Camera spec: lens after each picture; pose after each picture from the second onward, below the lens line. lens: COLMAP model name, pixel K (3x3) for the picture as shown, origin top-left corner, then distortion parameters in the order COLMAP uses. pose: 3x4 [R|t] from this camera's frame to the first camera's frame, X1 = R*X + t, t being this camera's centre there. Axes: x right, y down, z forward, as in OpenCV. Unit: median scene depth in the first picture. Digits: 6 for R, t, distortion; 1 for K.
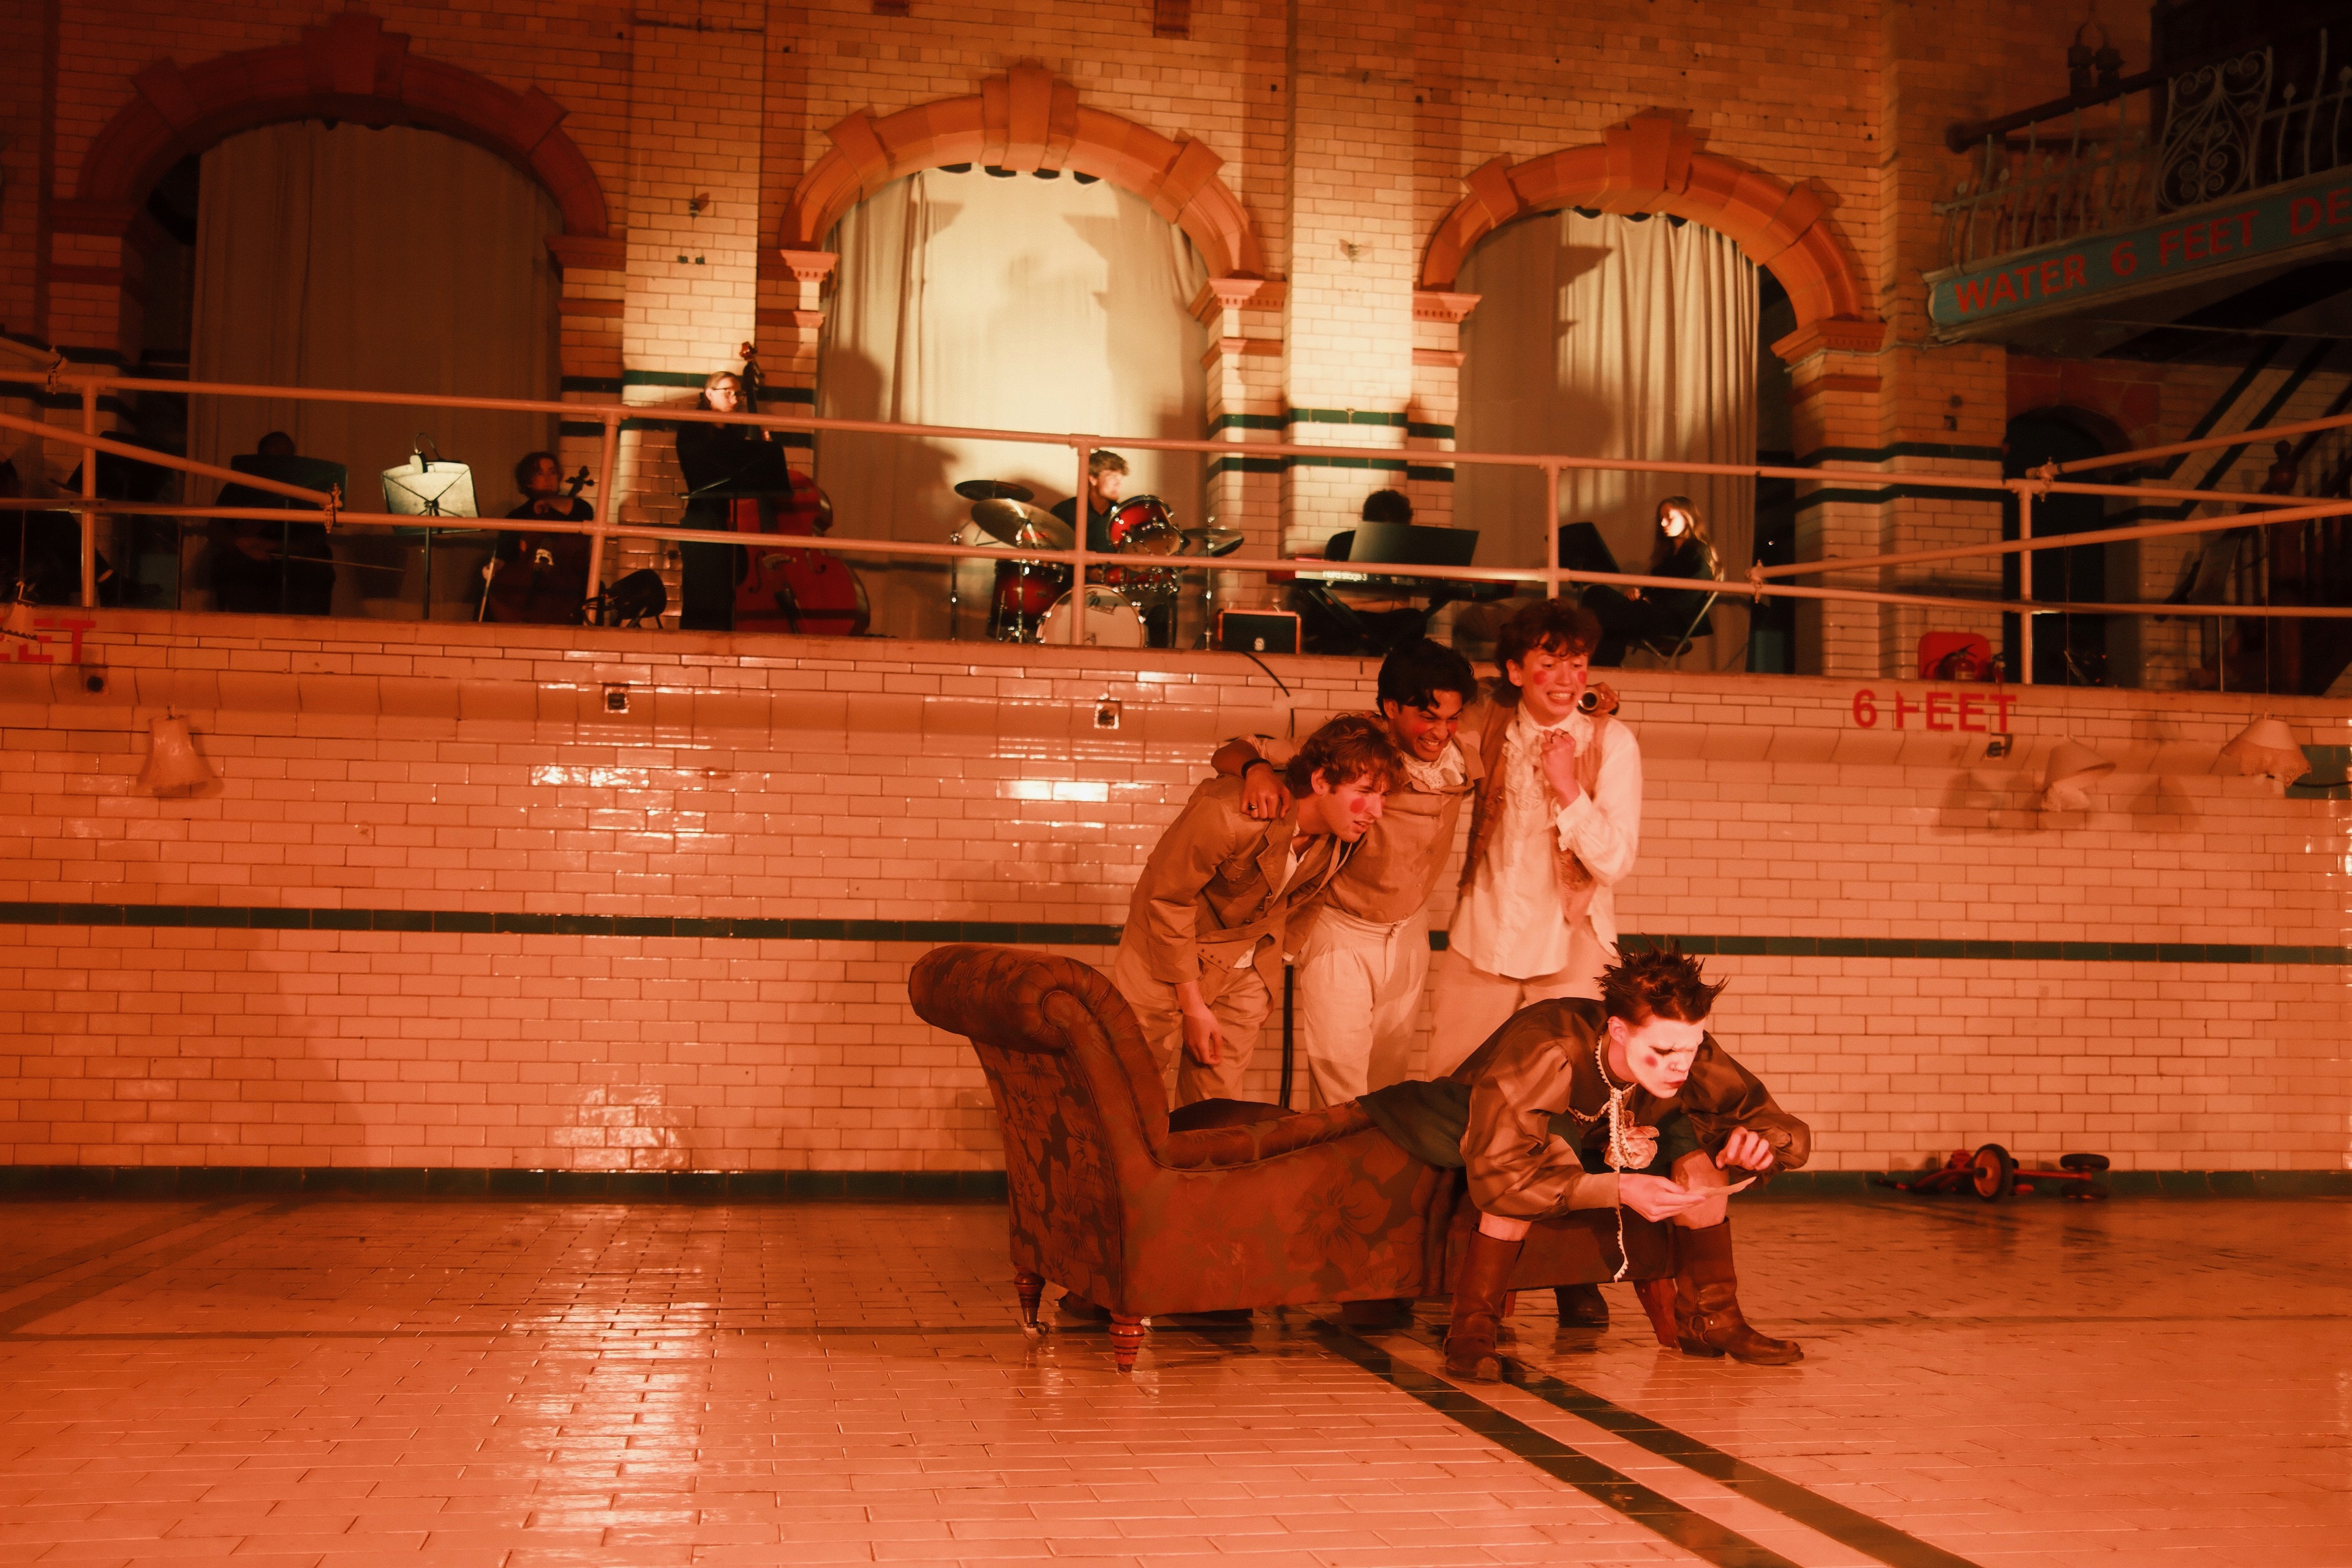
lens RADIAL K [[2378.7, 0, 1147.9], [0, 2378.7, 803.1], [0, 0, 1]] dist [-0.059736, 0.150778]
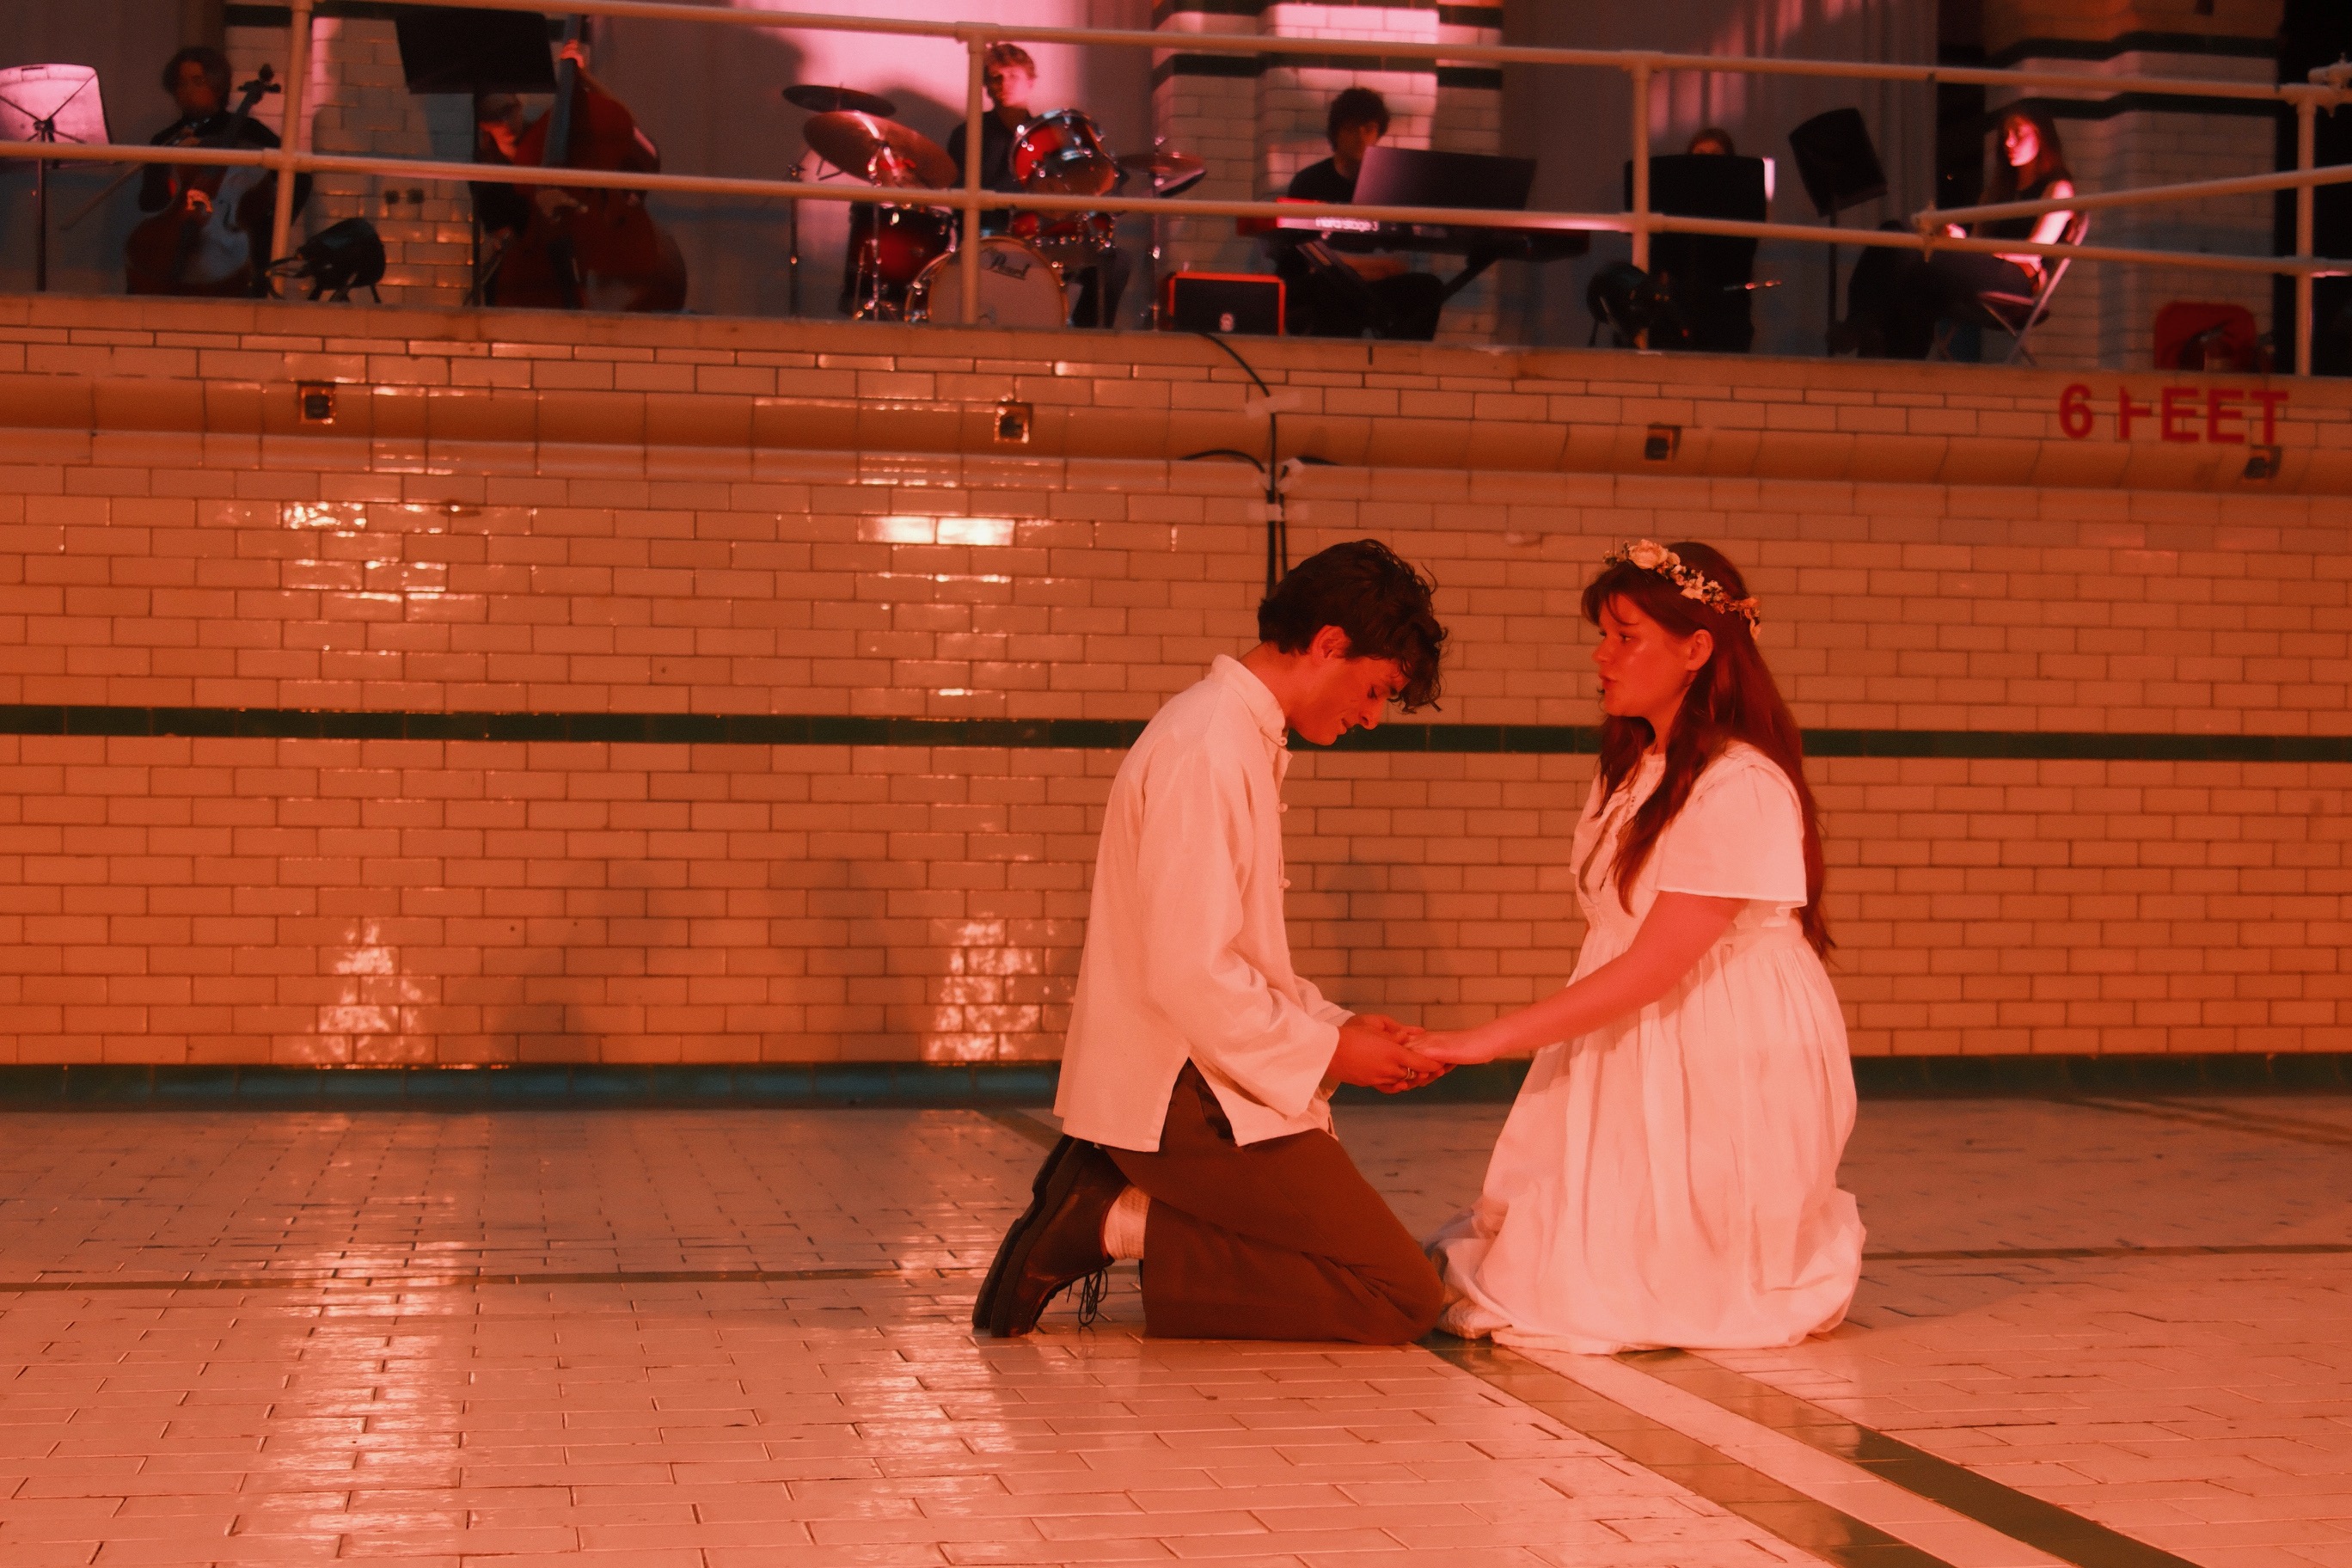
lens RADIAL K [[3357.7, 0, 1135.5], [0, 3357.7, 823.6], [0, 0, 1]] dist [-0.048041, 0.095006]
pose [[0.999799, -0.006126, 0.019106, -0.000259], [0.004558, 0.996699, 0.081052, 0.001009], [-0.019540, -0.080949, 0.996527, -0.007433]]
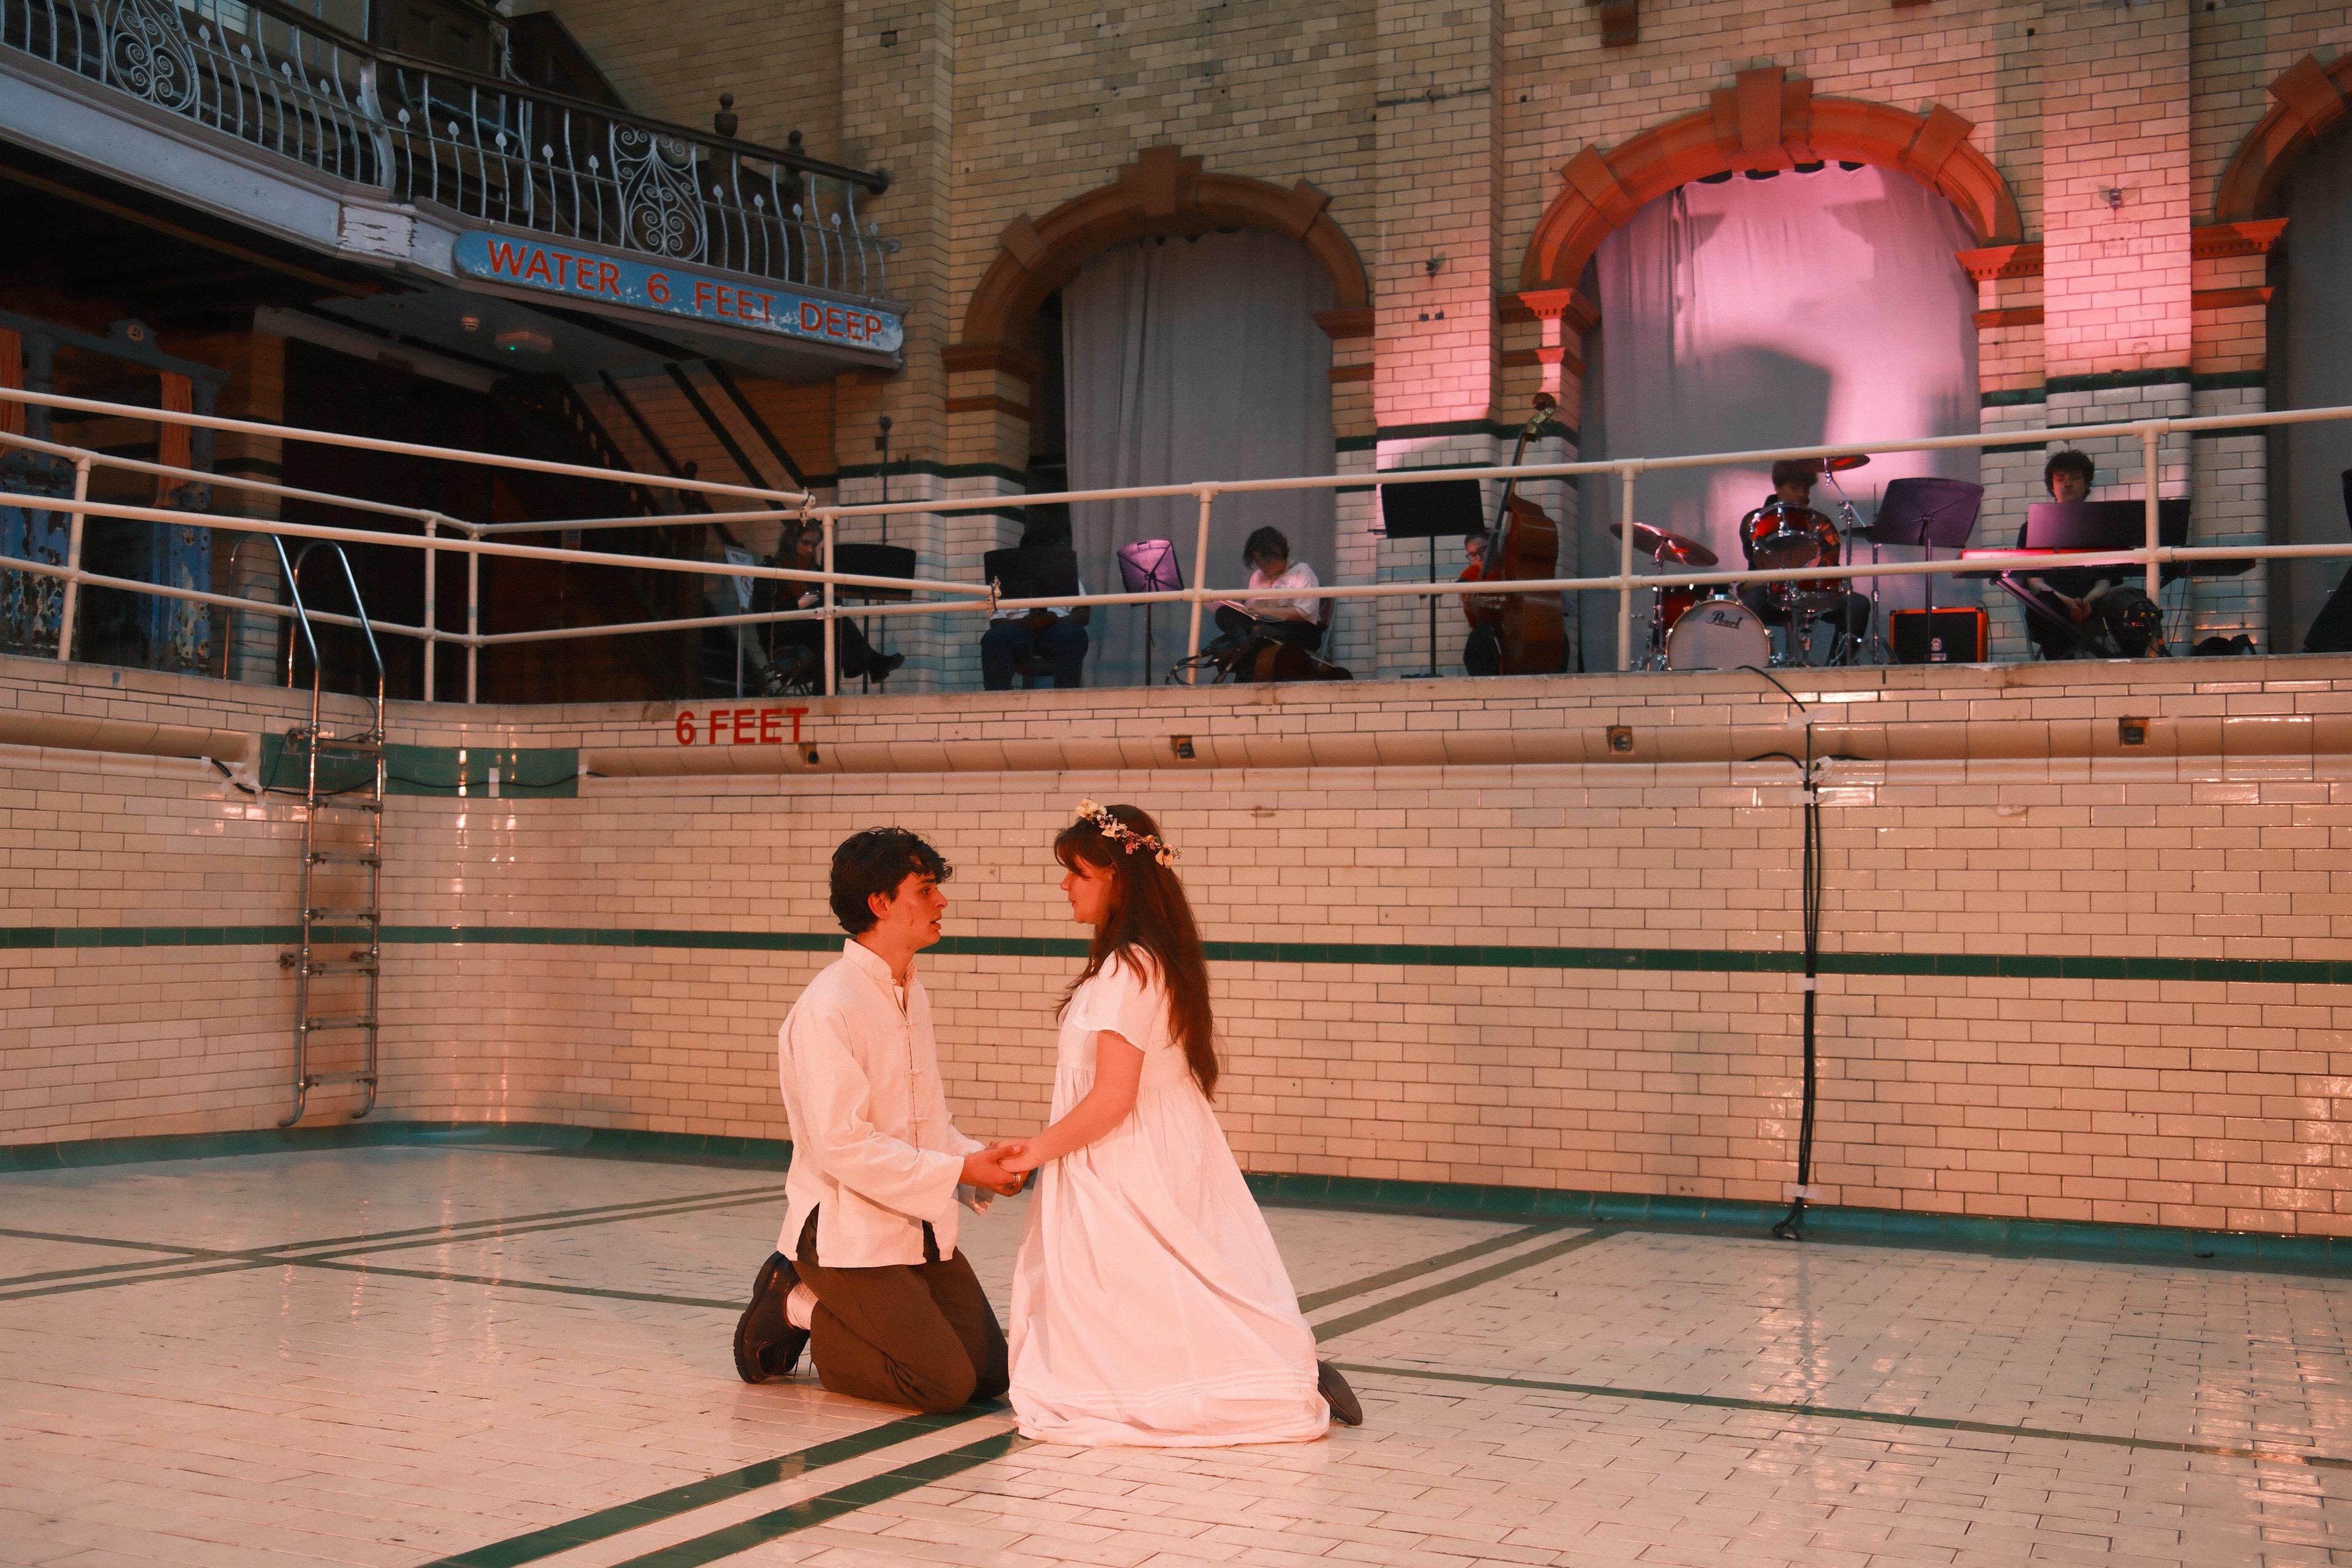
lens RADIAL K [[2378.7, 0, 1147.9], [0, 2378.7, 803.1], [0, 0, 1]] dist [-0.059736, 0.150778]
pose [[0.827549, -0.032665, -0.560442, 0.366183], [0.035627, 0.999349, -0.005640, -0.011582], [0.560261, -0.015299, 0.828175, 0.051572]]
